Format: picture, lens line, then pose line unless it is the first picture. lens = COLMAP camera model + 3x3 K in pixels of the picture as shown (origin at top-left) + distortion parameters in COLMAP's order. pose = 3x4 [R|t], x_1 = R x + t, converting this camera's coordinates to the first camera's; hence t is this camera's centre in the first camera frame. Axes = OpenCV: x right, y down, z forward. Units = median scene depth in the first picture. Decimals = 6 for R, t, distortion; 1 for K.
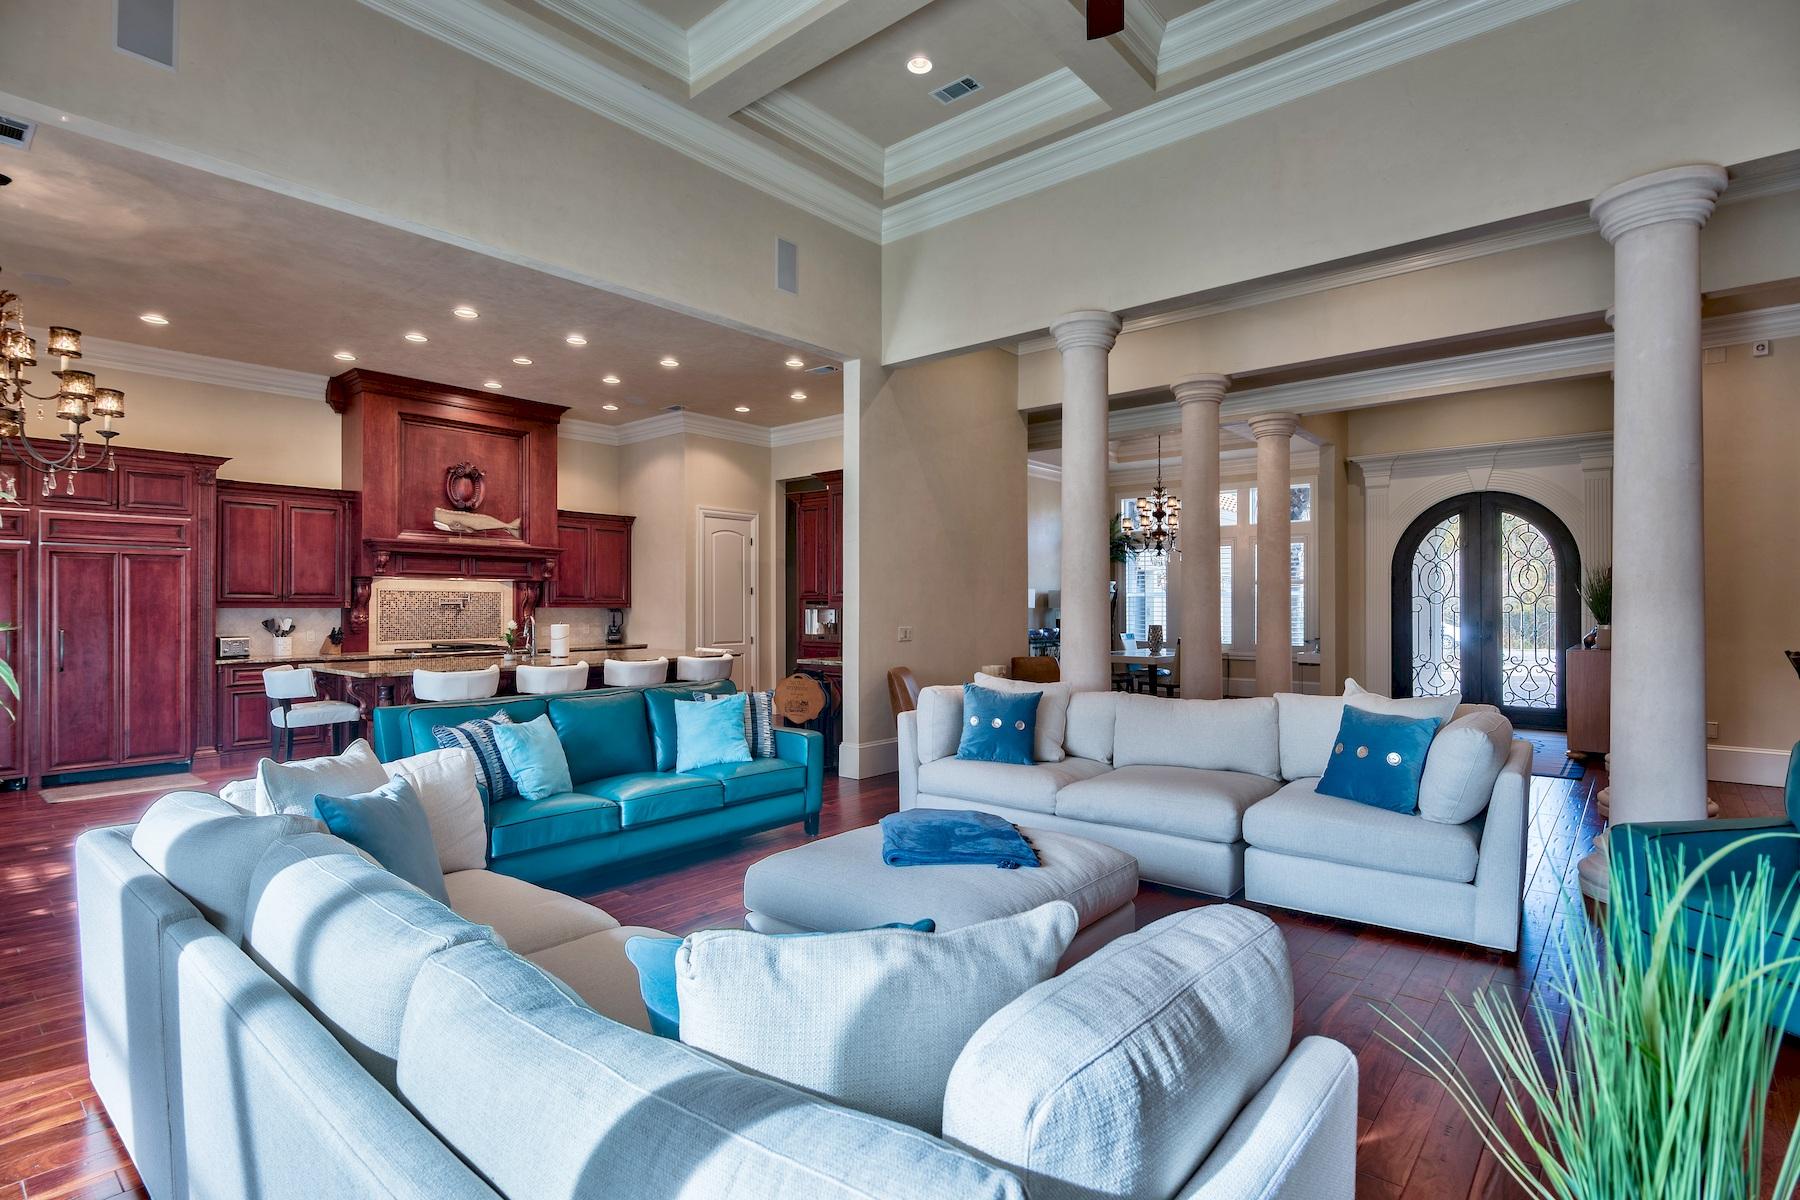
lens RADIAL K [[875.0, 0, 899.9], [0, 875.0, 603.6], [0, 0, 1]] dist [-0.004928, 0.001883]
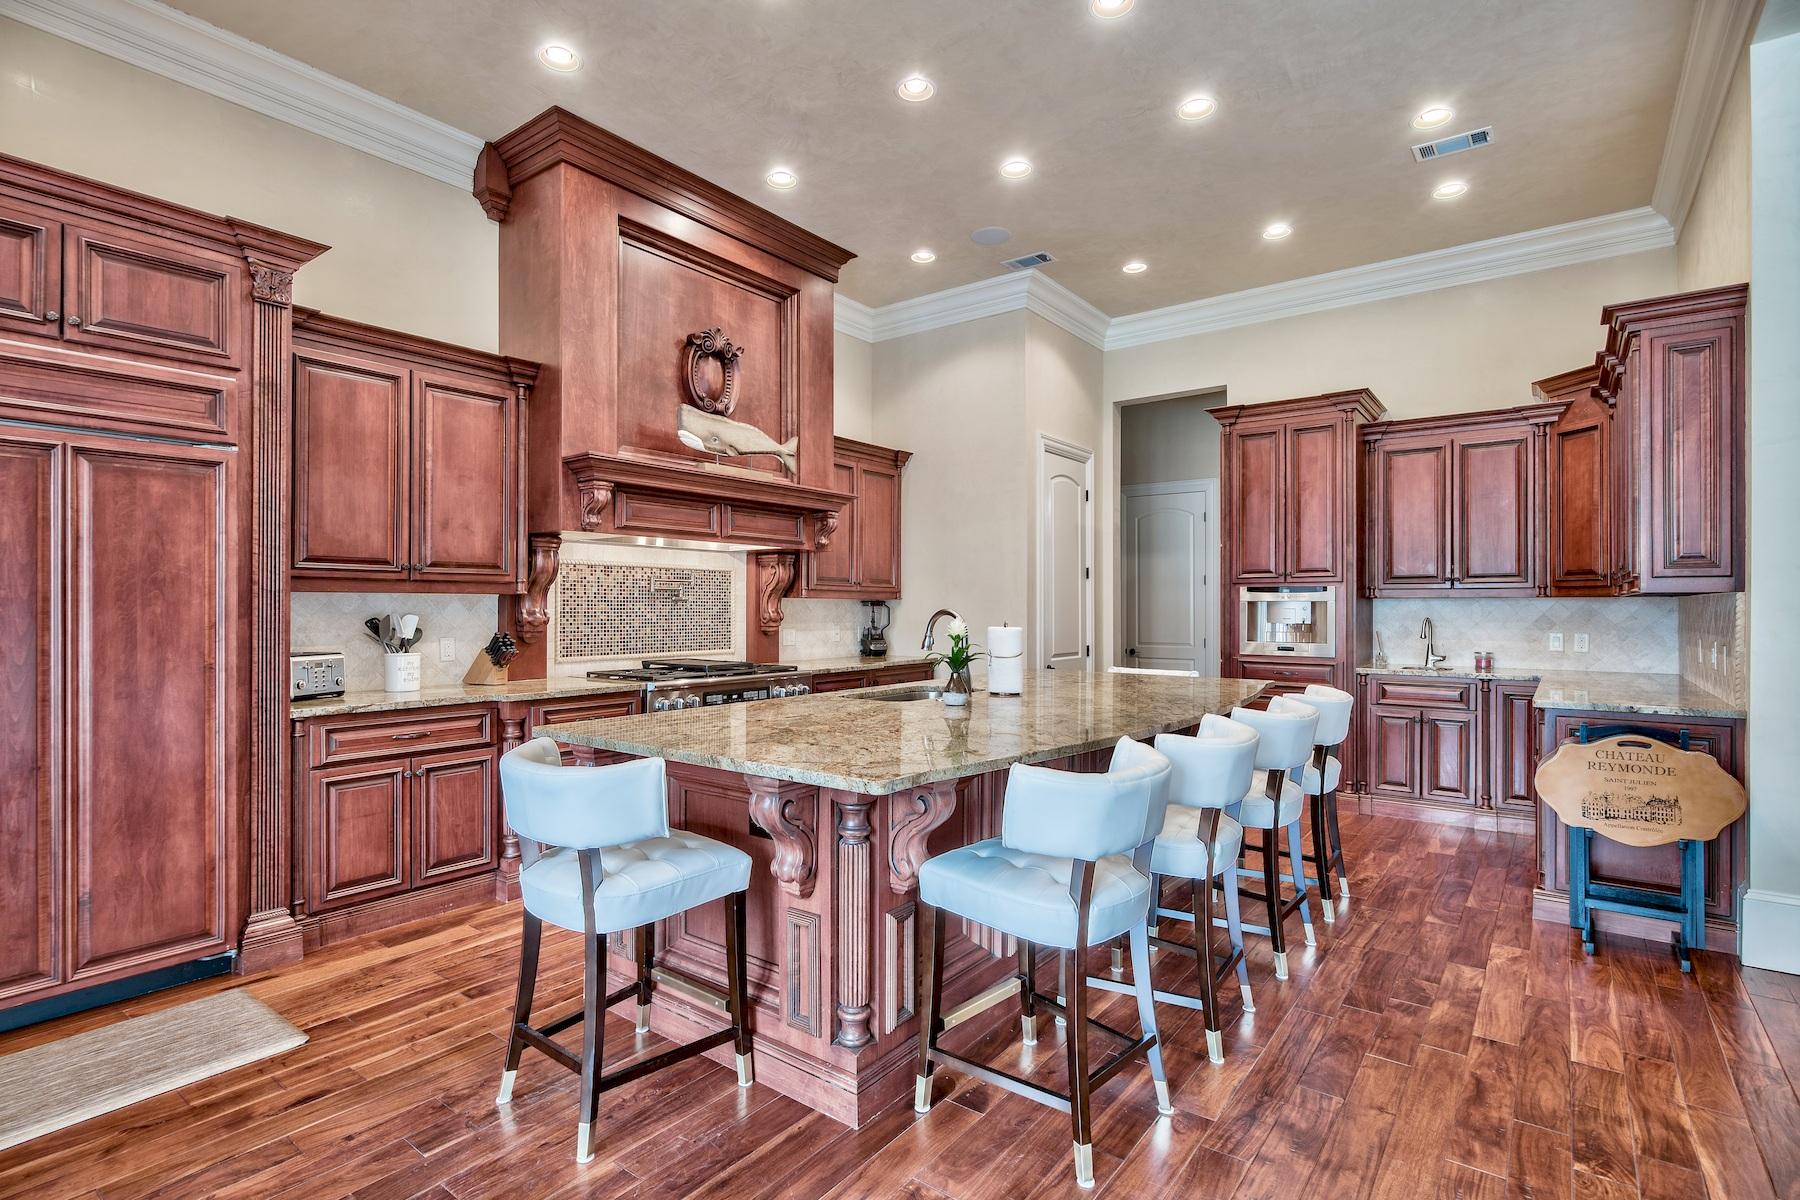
lens RADIAL K [[875.0, 0, 892.8], [0, 875.0, 604.6], [0, 0, 1]] dist [-0.004928, 0.001883]
pose [[0.998929, 0.001298, 0.046262, -0.432771], [-0.001354, 0.999998, 0.001164, 0.010017], [-0.046260, -0.001226, 0.998929, 0.472989]]
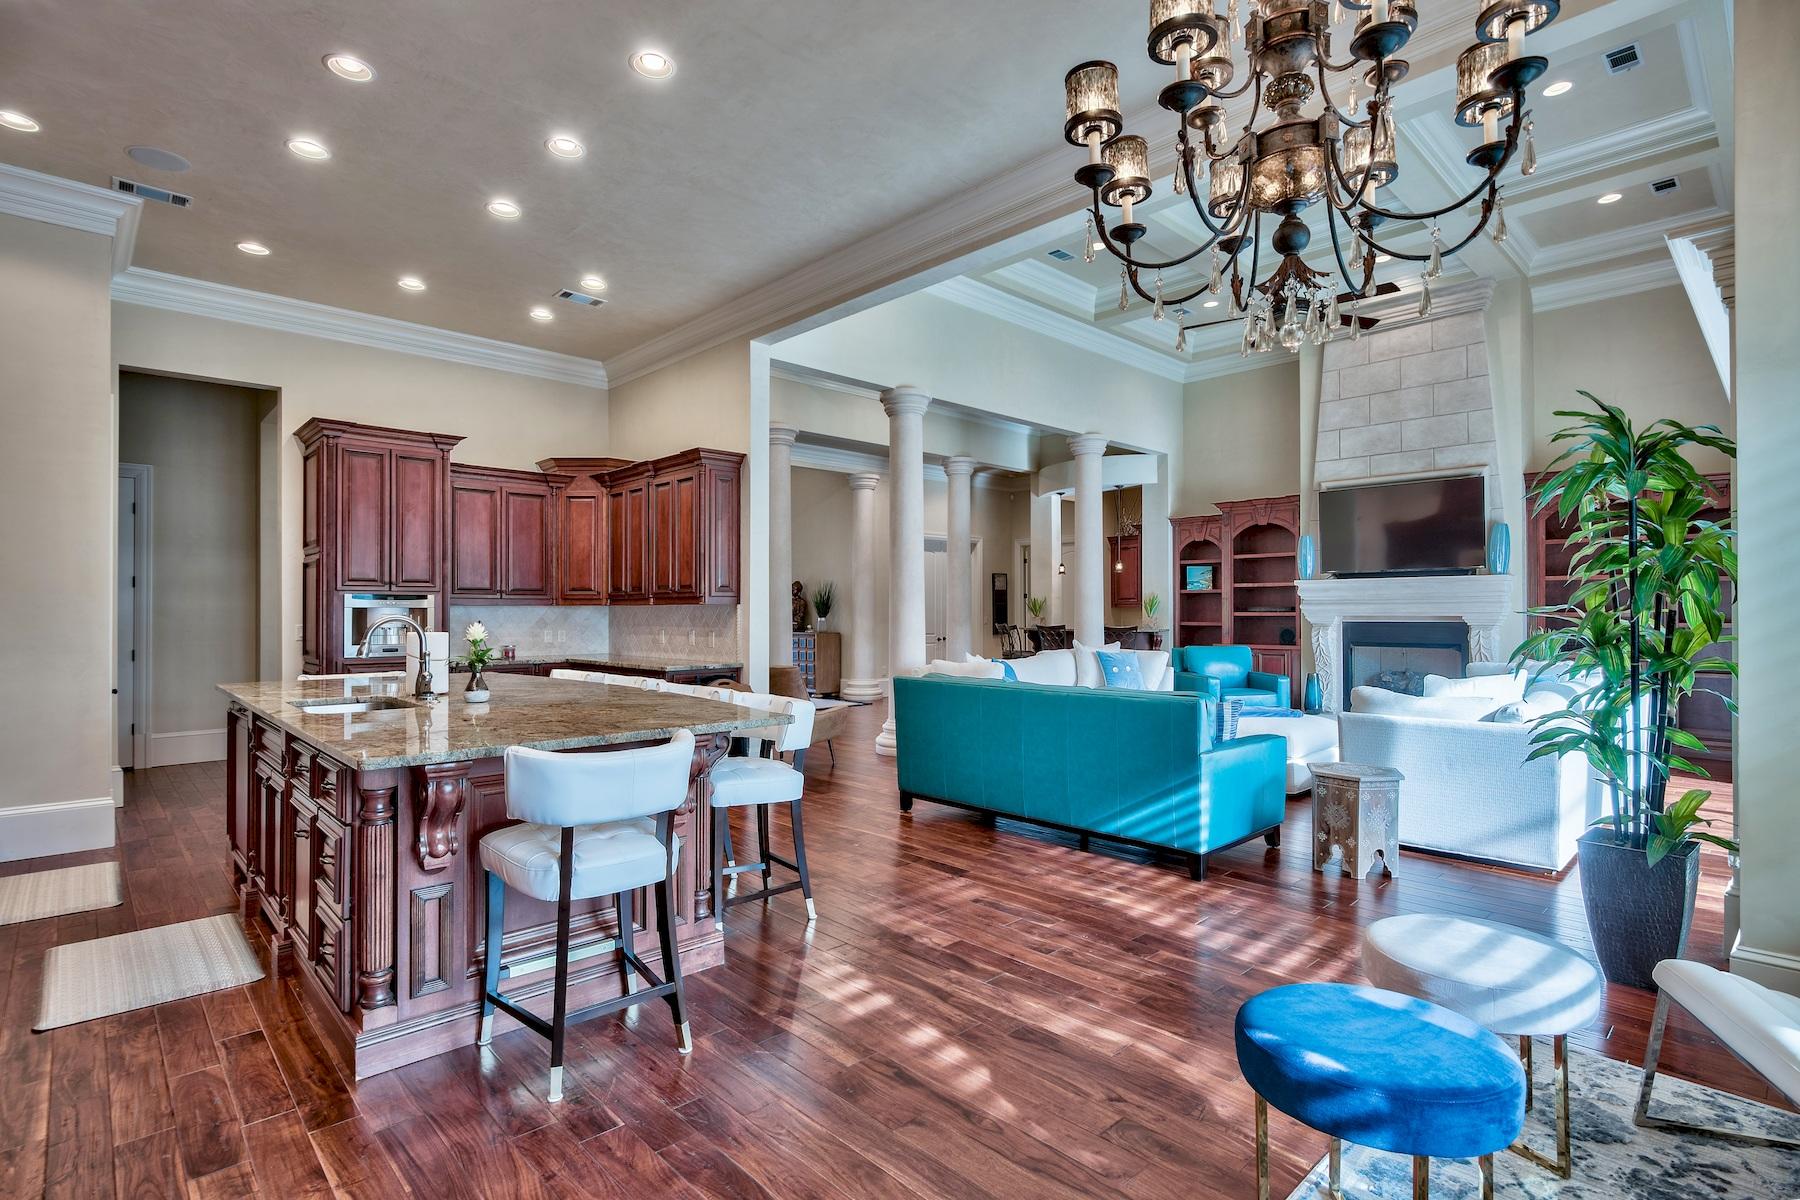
lens RADIAL K [[875.0, 0, 930.1], [0, 875.0, 606.2], [0, 0, 1]] dist [-0.004928, 0.001883]
pose [[0.080231, 0.005446, 0.996761, -0.810188], [-0.000875, 0.999985, -0.005393, 0.010202], [-0.996776, -0.000439, 0.080235, 0.607164]]
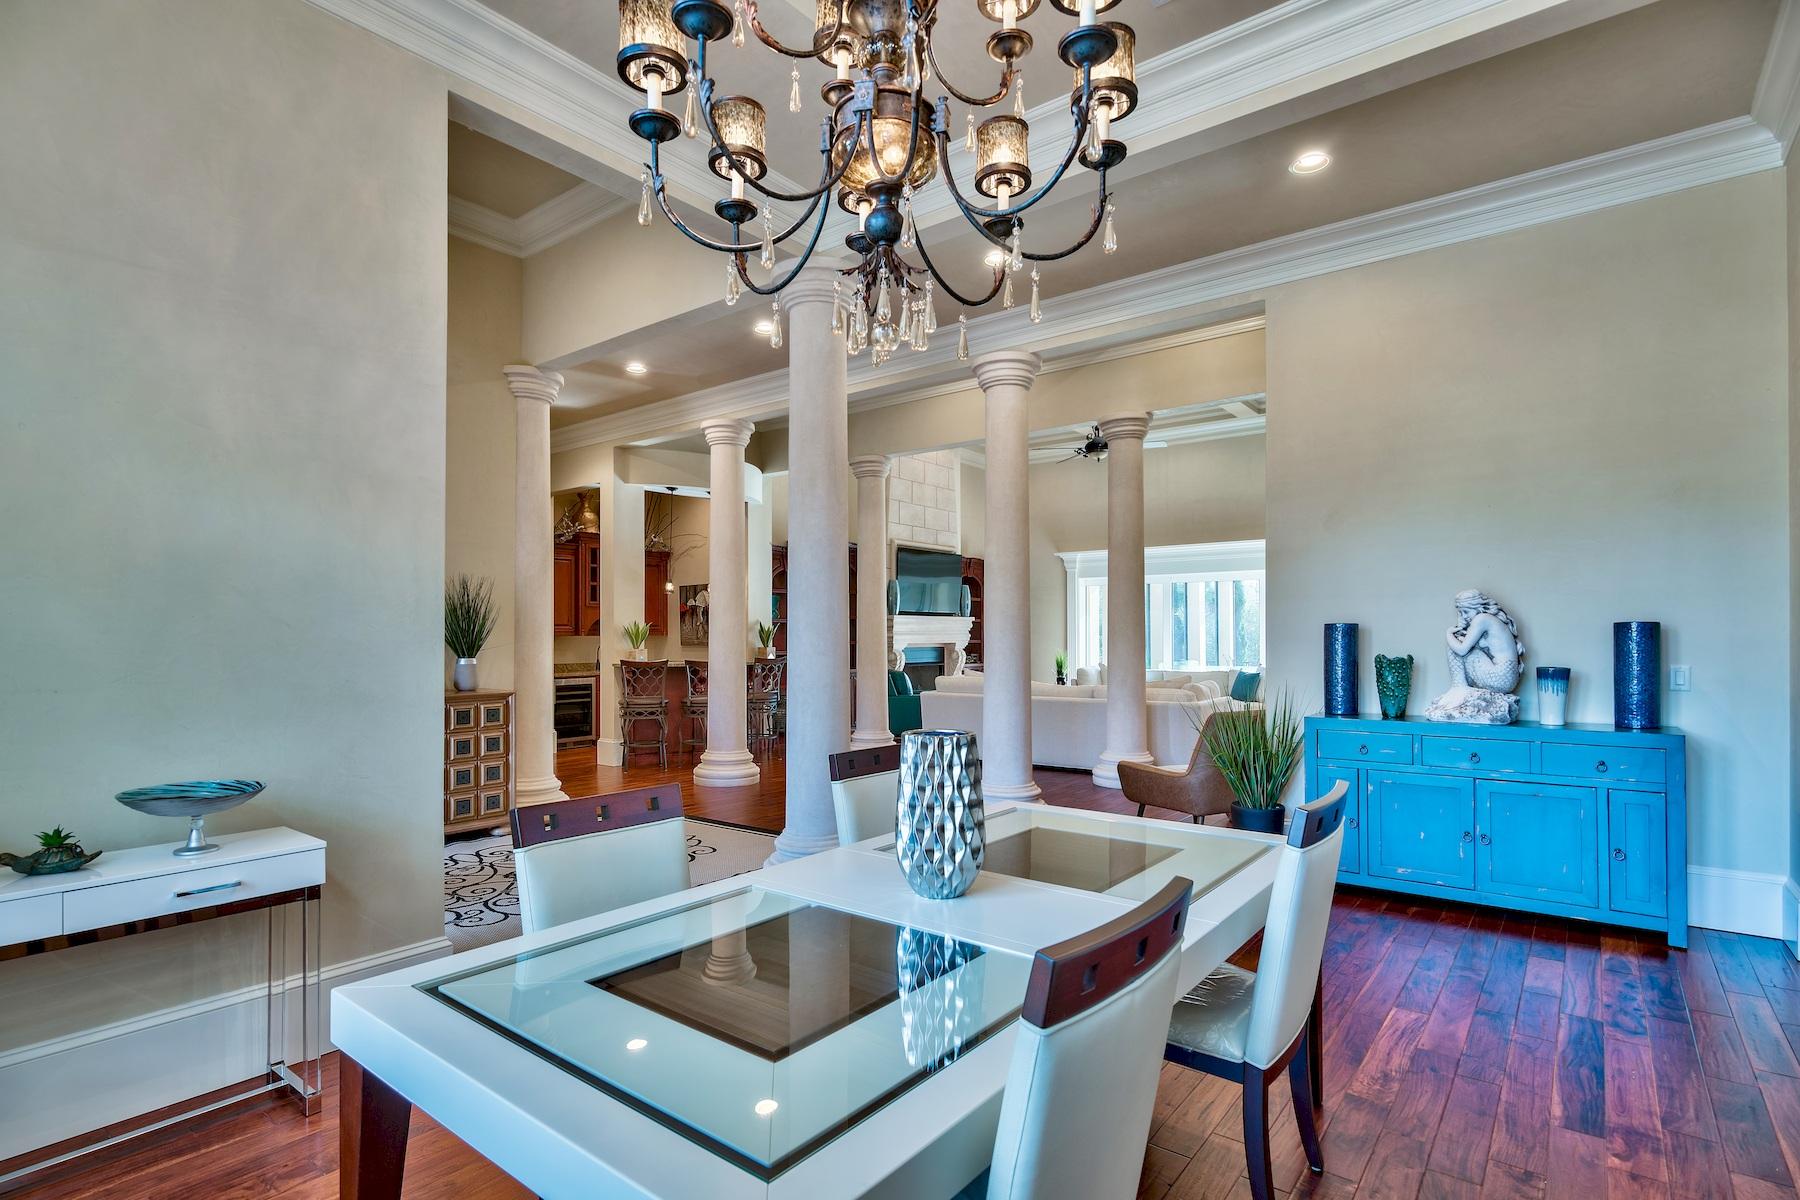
lens RADIAL K [[875.0, 0, 899.6], [0, 875.0, 615.7], [0, 0, 1]] dist [-0.004928, 0.001883]
pose [[-0.999458, 0.003989, -0.032676, 0.436259], [0.004943, 0.999563, -0.029154, 0.011402], [0.032545, -0.029300, -0.999041, 1.655289]]
